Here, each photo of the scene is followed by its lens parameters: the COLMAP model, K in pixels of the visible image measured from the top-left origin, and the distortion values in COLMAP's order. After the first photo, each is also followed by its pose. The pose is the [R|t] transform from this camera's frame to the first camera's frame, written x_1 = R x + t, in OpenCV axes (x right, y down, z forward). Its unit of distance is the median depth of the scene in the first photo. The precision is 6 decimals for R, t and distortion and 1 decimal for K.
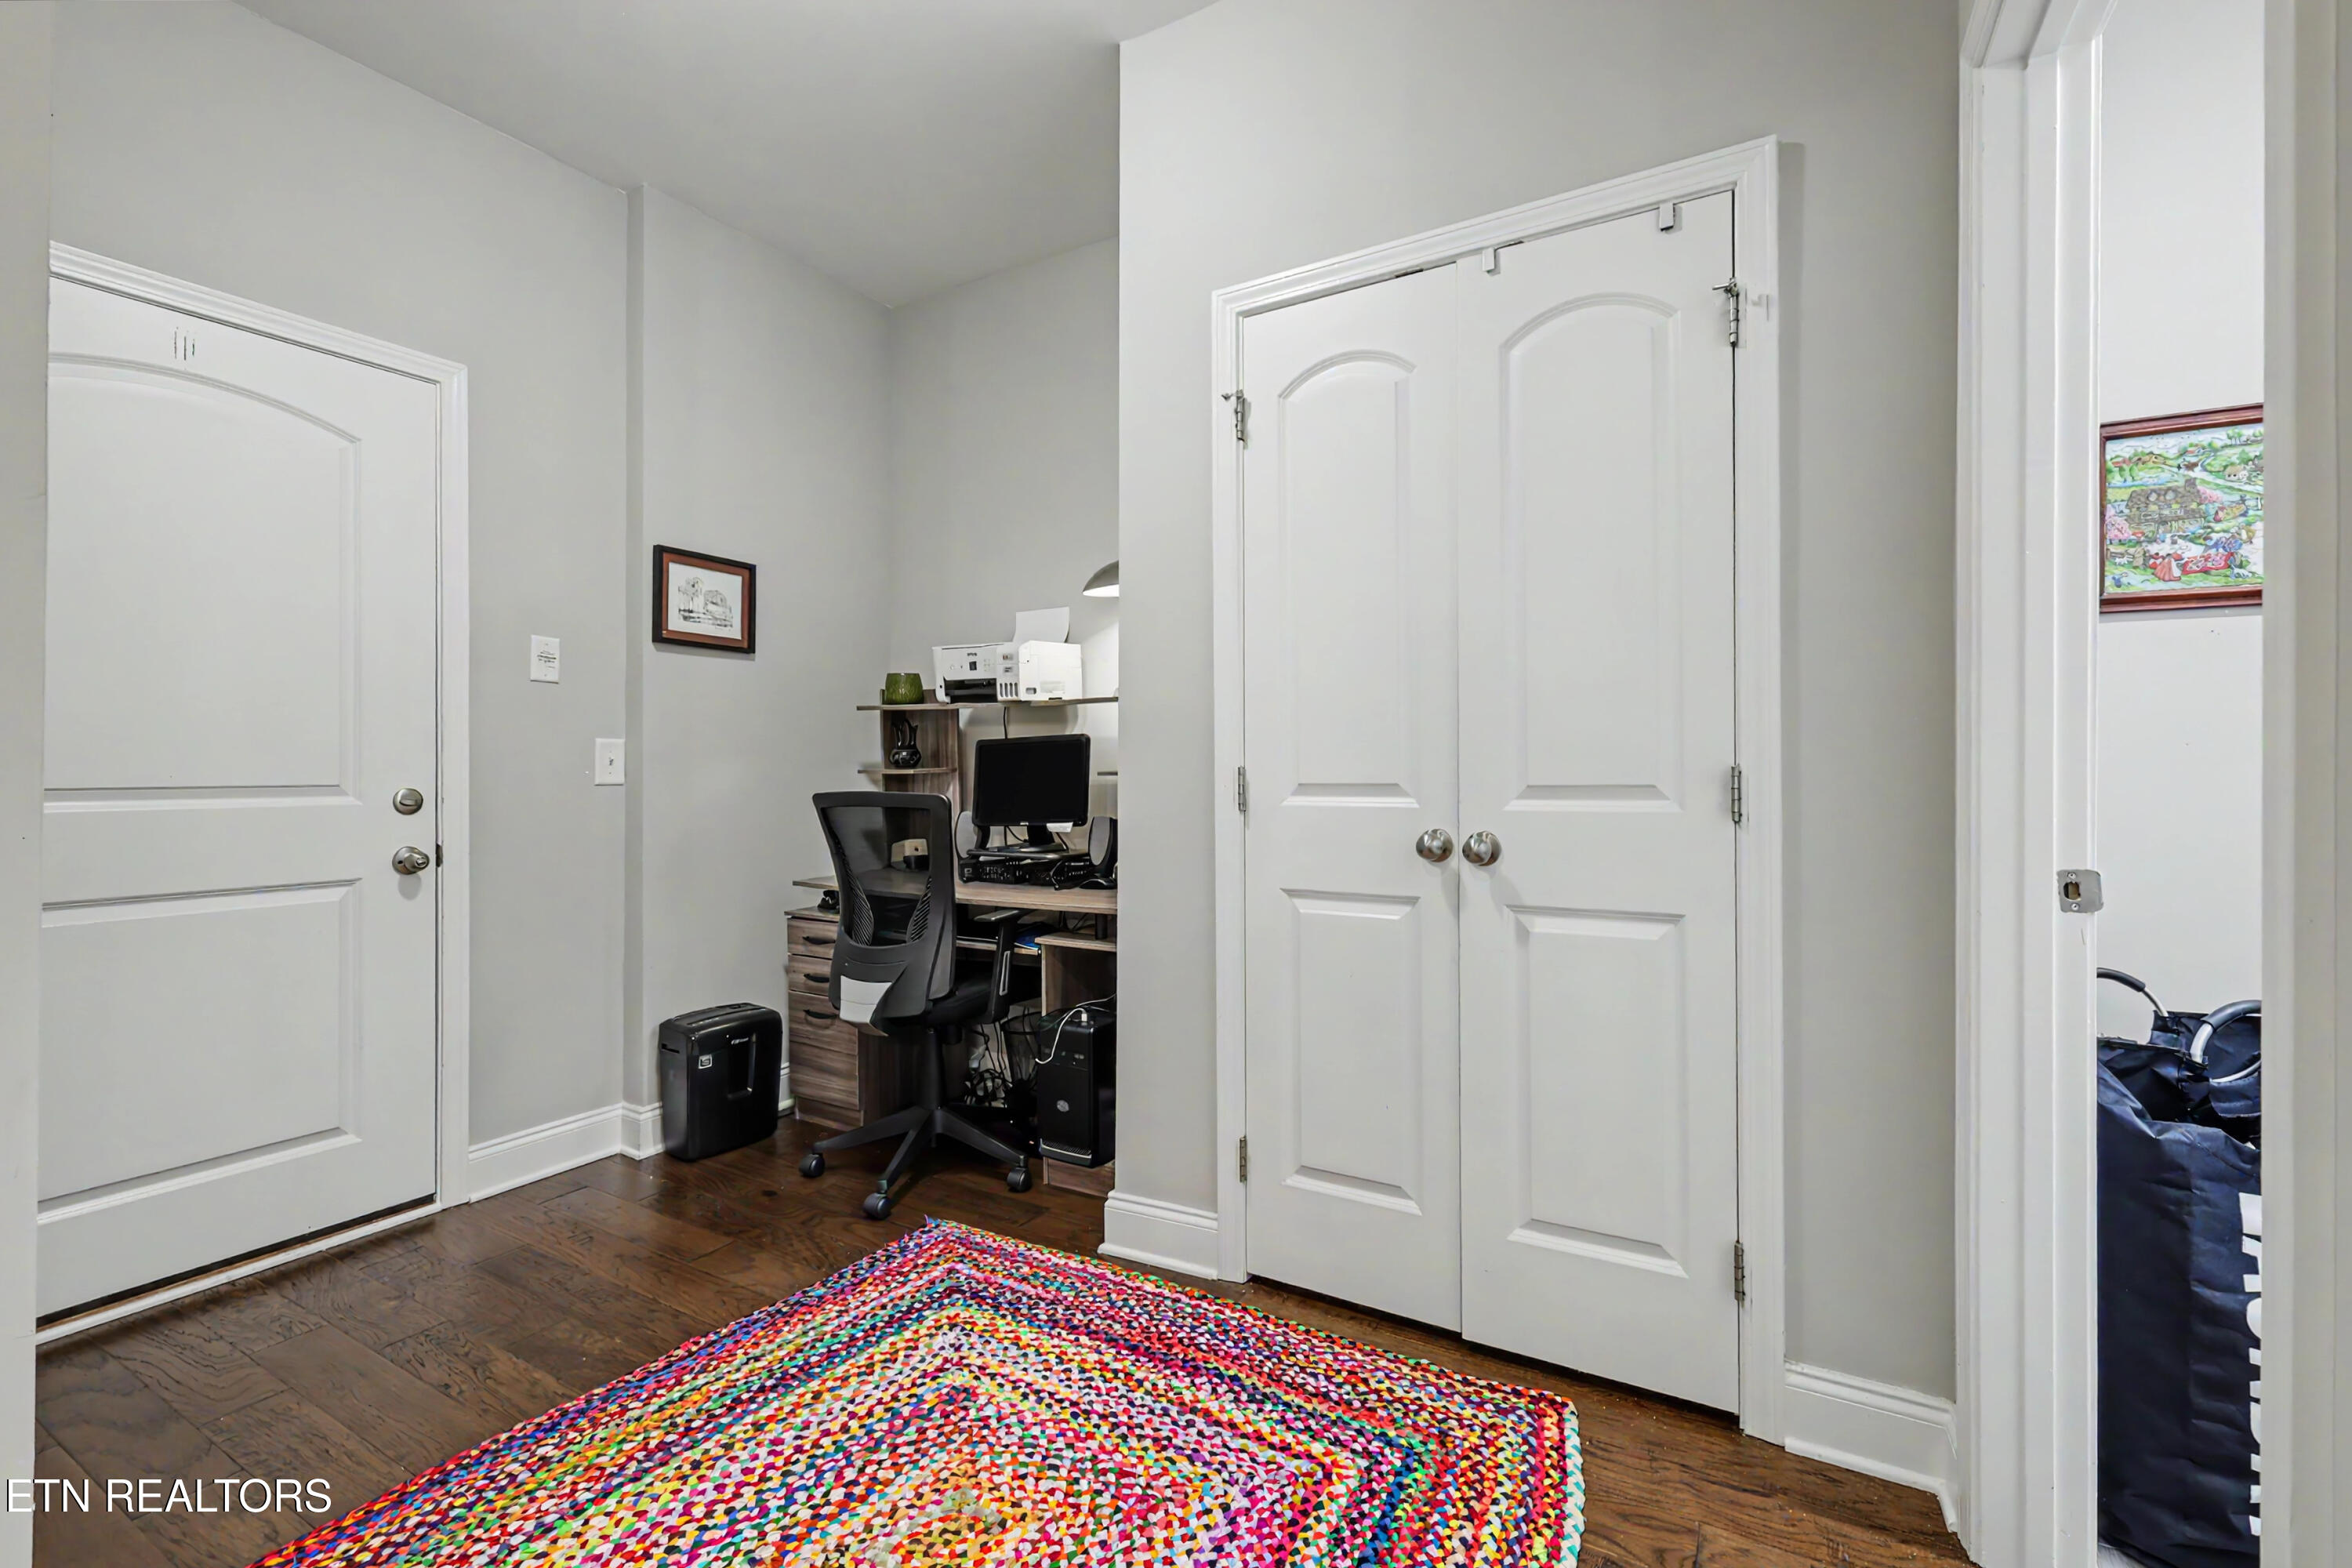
lens RADIAL K [[1036.0, 0, 1173.6], [0, 1036.0, 766.8], [0, 0, 1]] dist [0.003128, 0.000187]
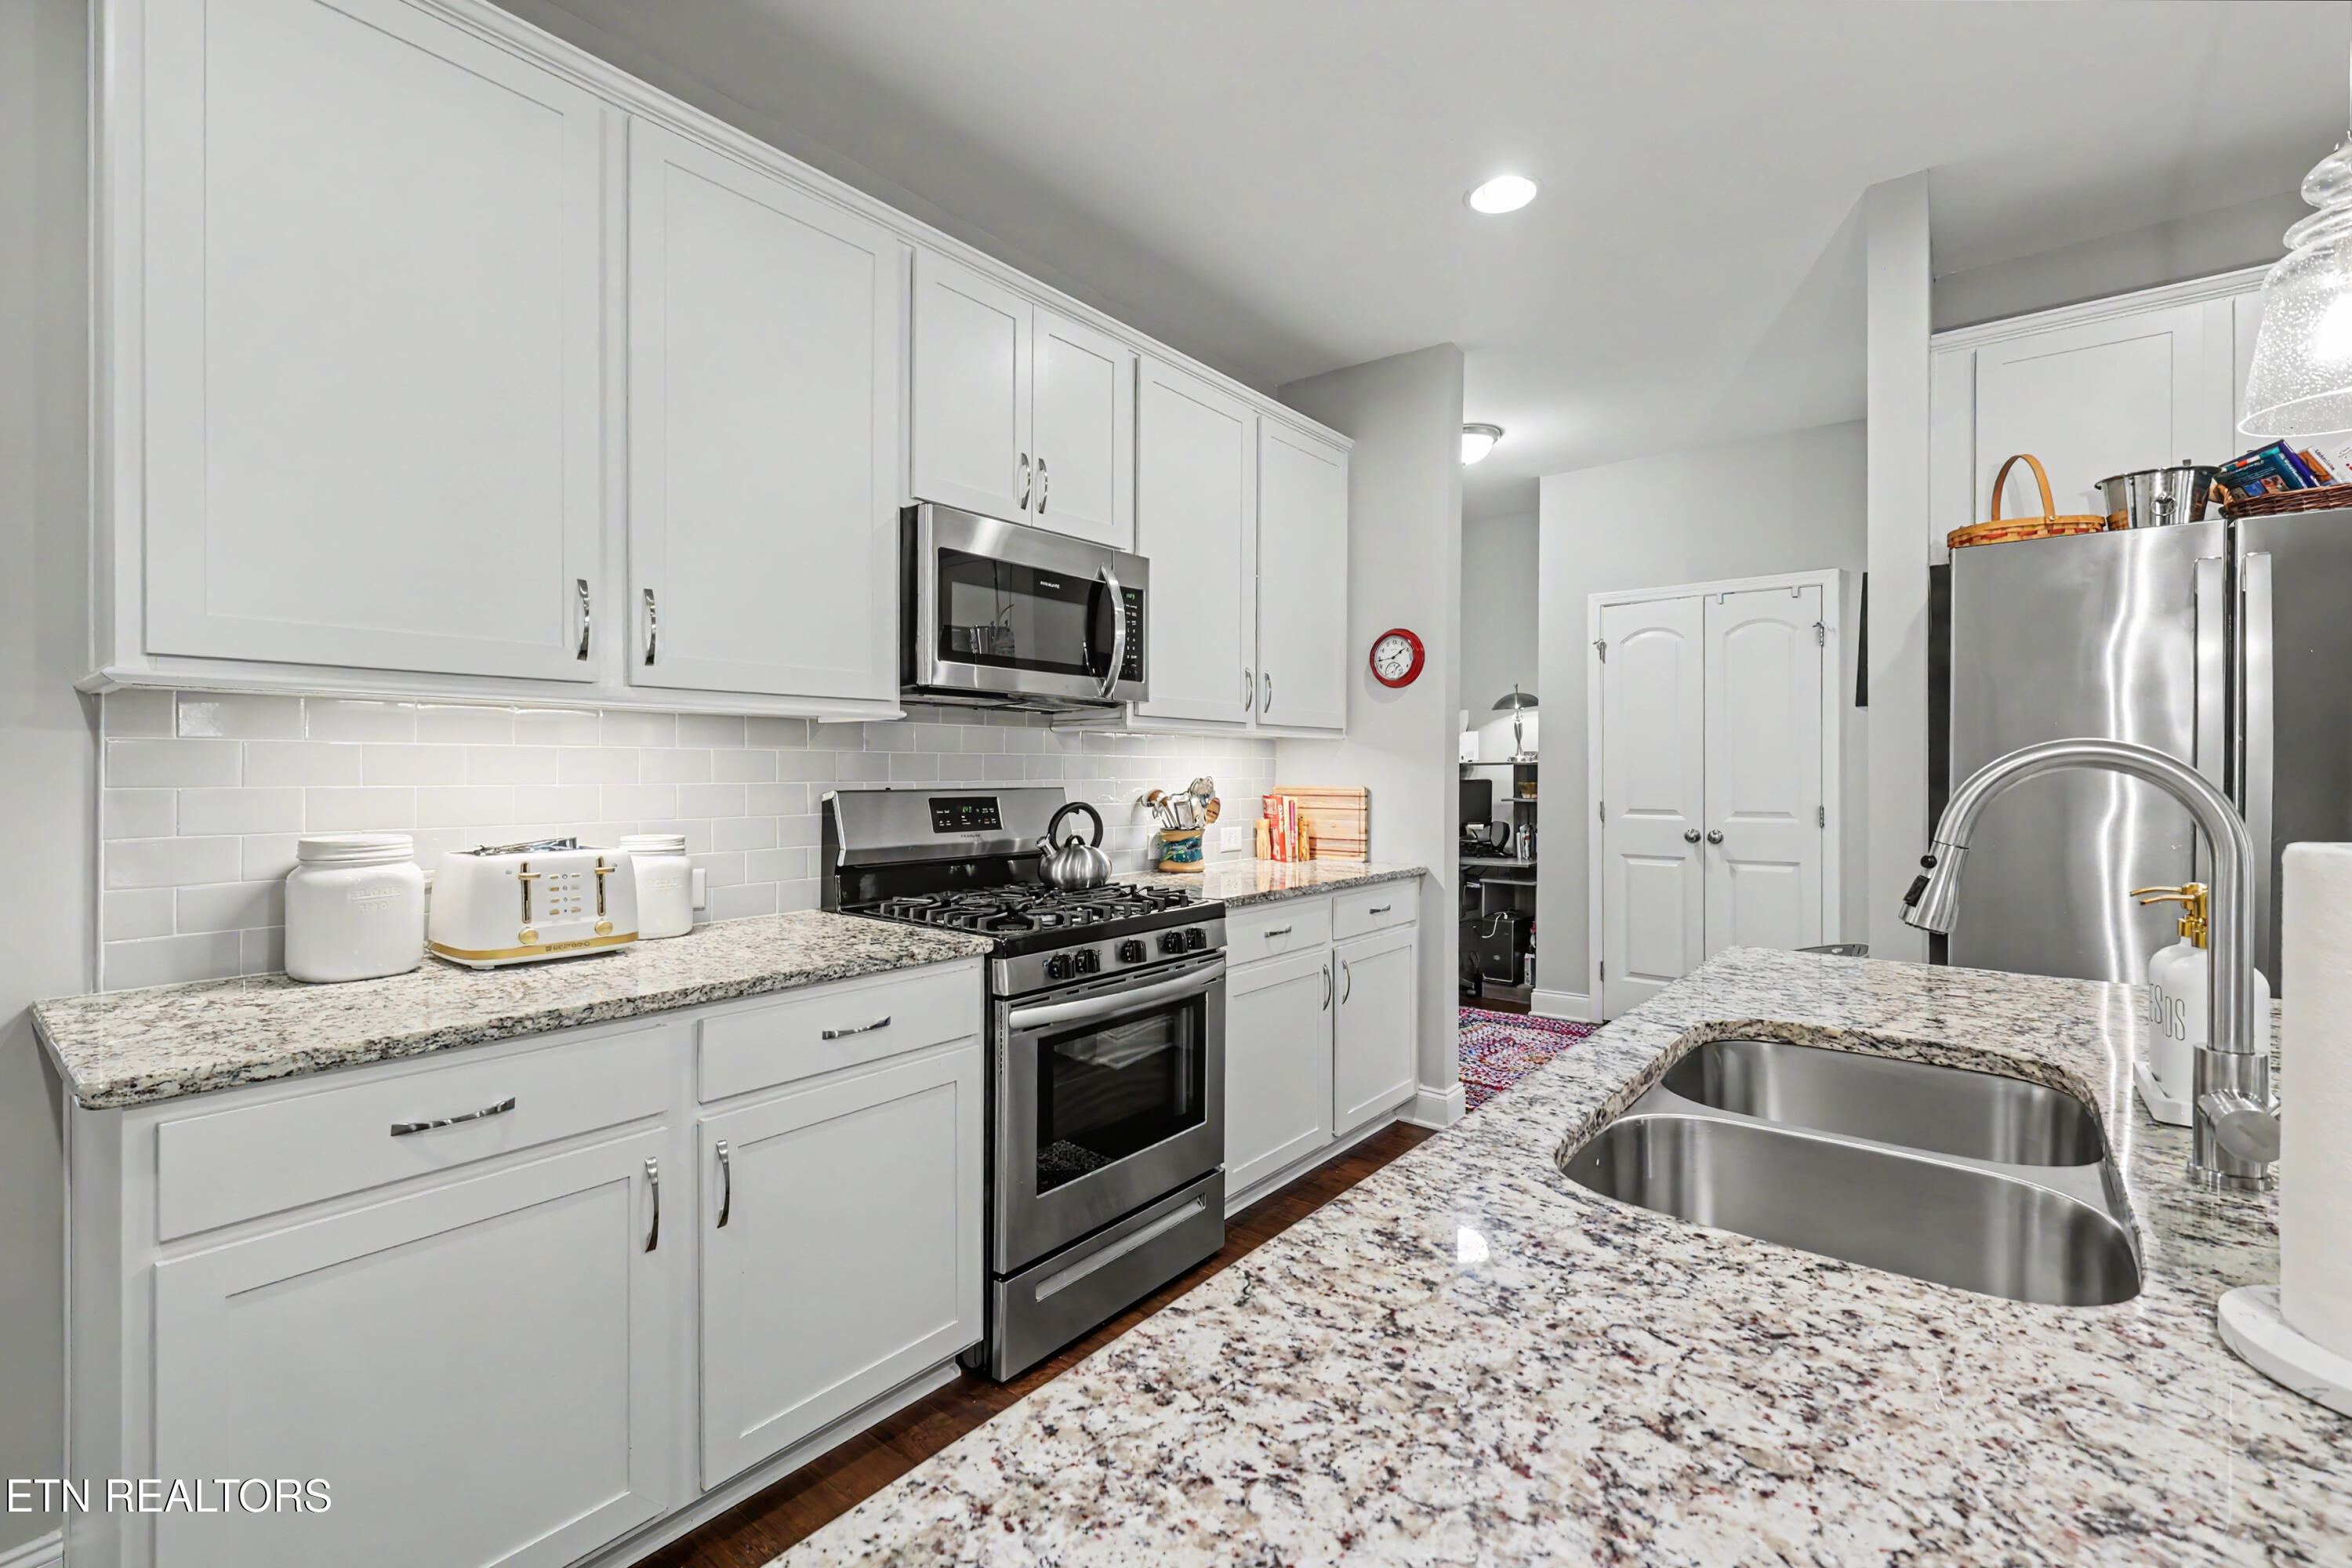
lens RADIAL K [[1036.0, 0, 1172.3], [0, 1036.0, 761.4], [0, 0, 1]] dist [0.003128, 0.000187]
pose [[0.989170, 0.007428, -0.146588, -0.398434], [-0.008814, 0.999922, -0.008806, -0.043529], [0.146511, 0.010002, 0.989159, -1.048071]]
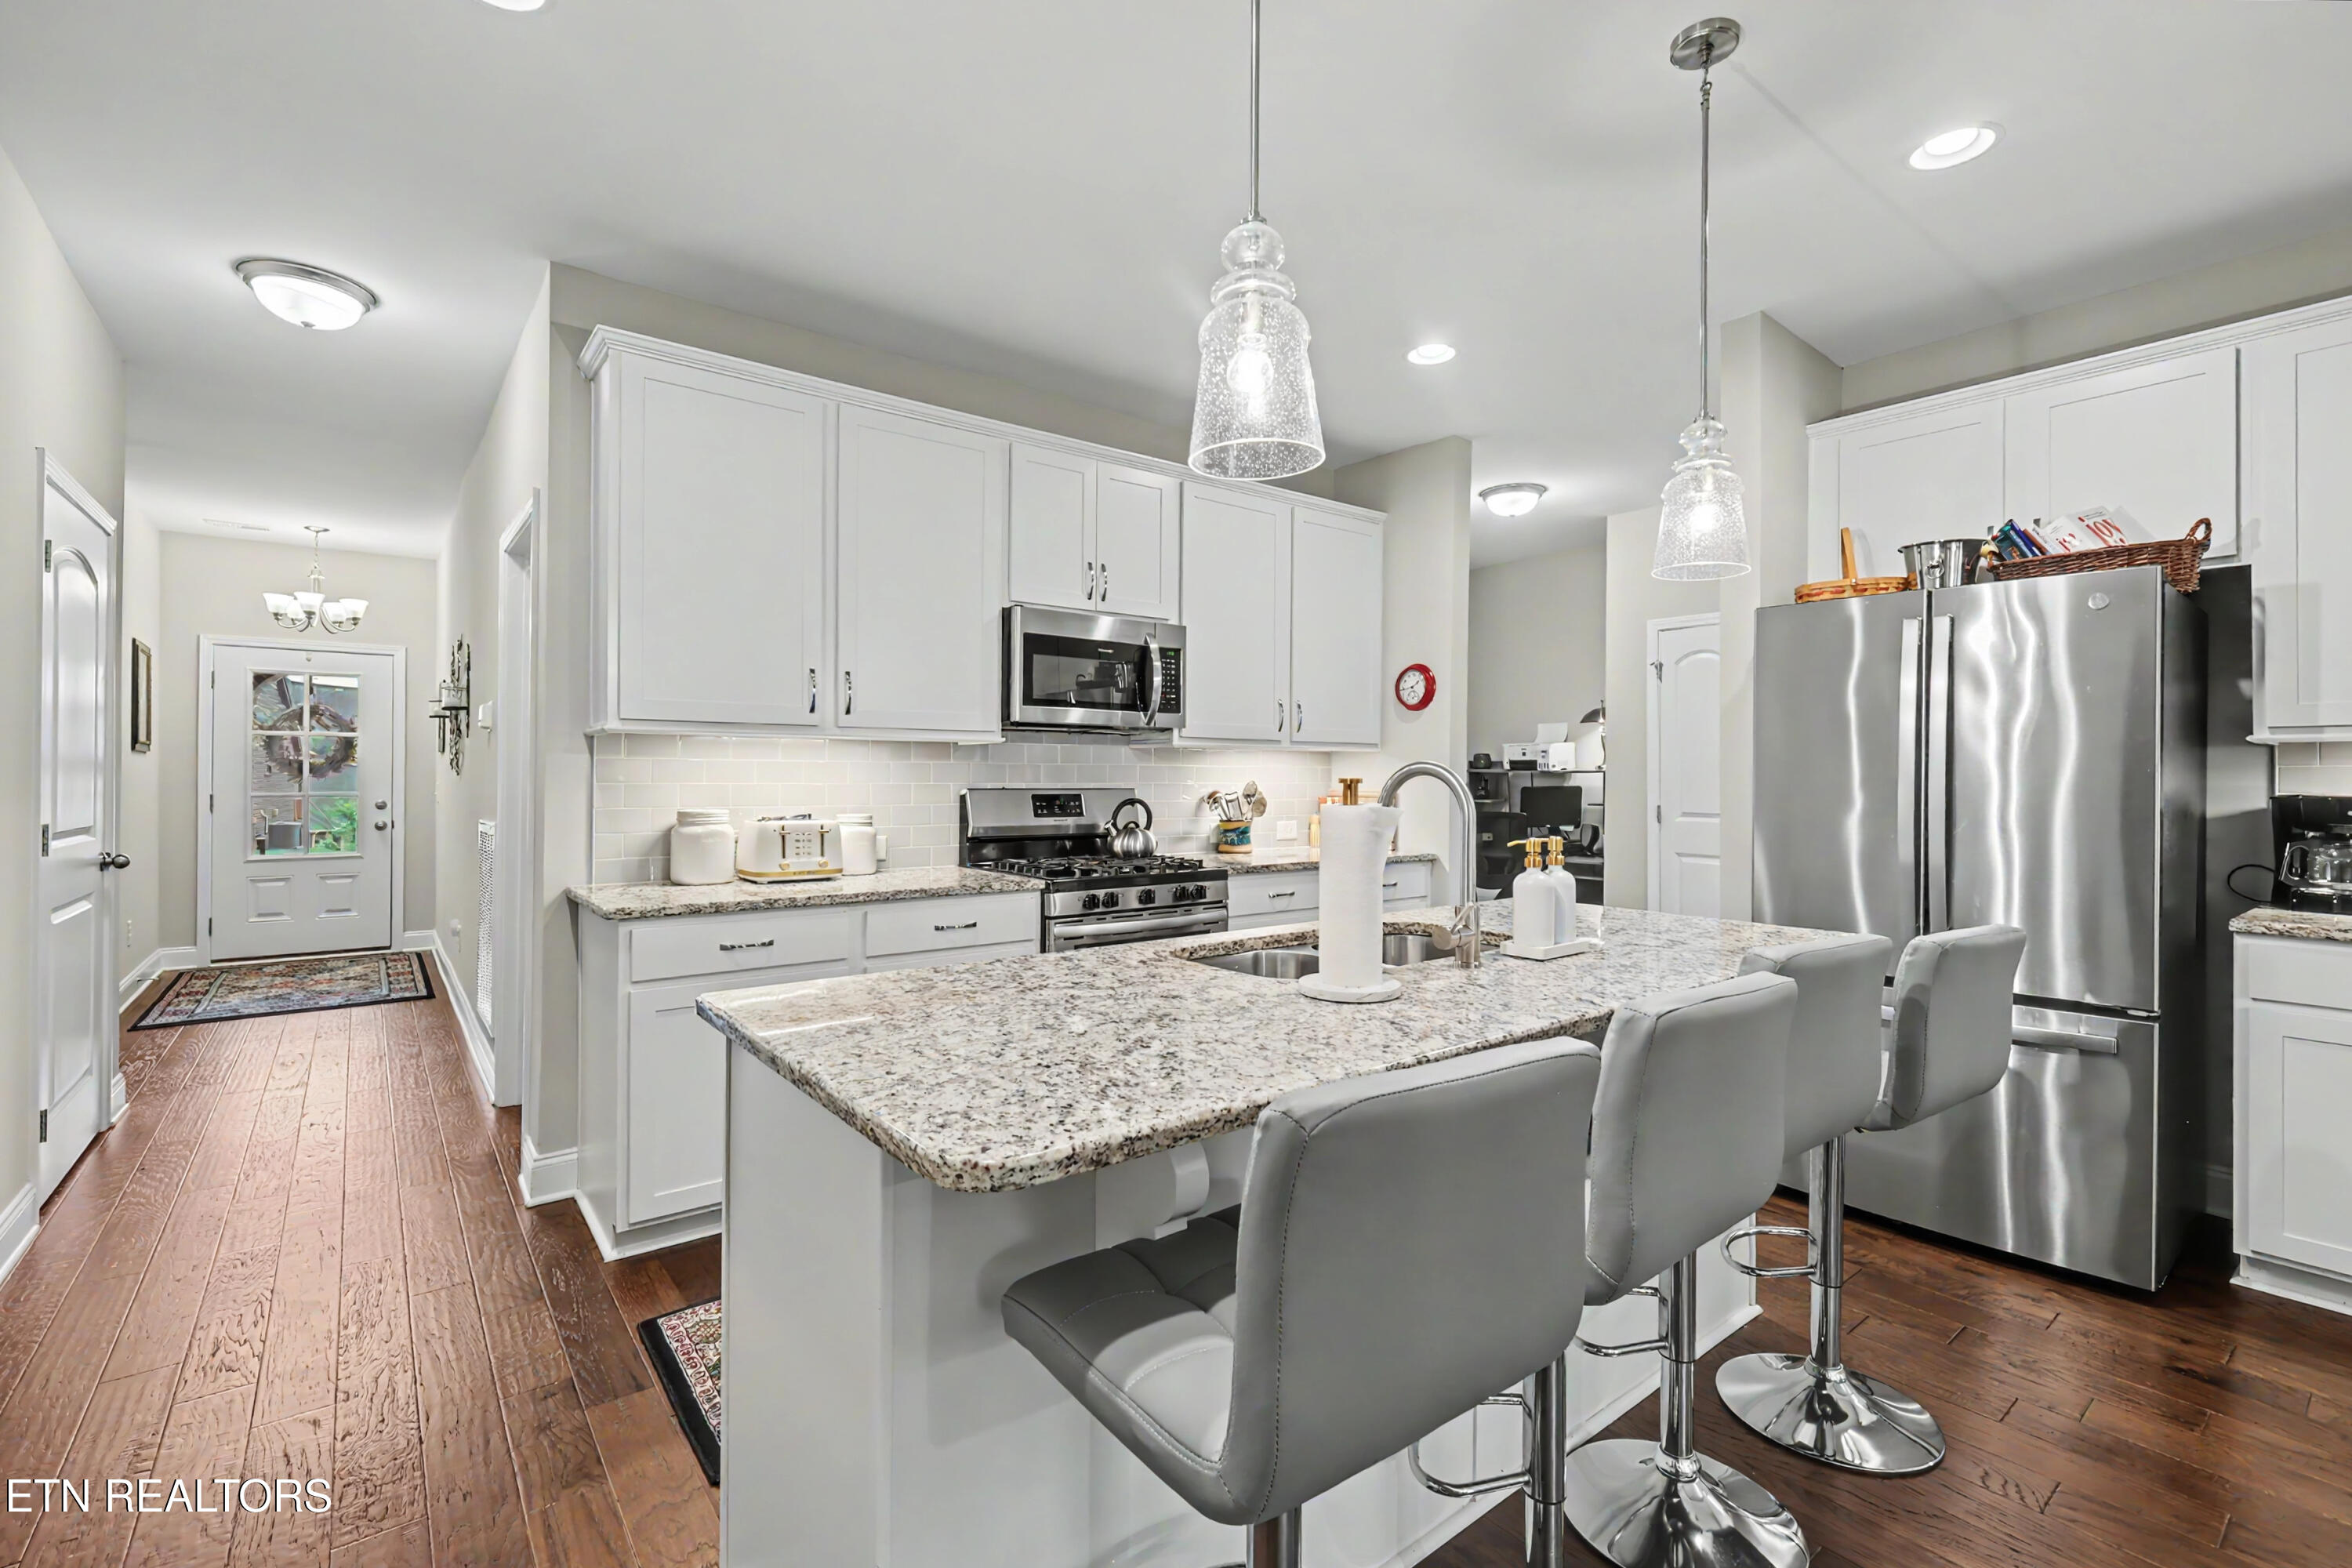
lens RADIAL K [[1036.0, 0, 1167.6], [0, 1036.0, 764.9], [0, 0, 1]] dist [0.003128, 0.000187]
pose [[0.929393, 0.007129, -0.369023, -0.087023], [-0.011598, 0.999884, -0.009895, -0.044590], [0.368909, 0.013476, 0.929368, -1.365008]]
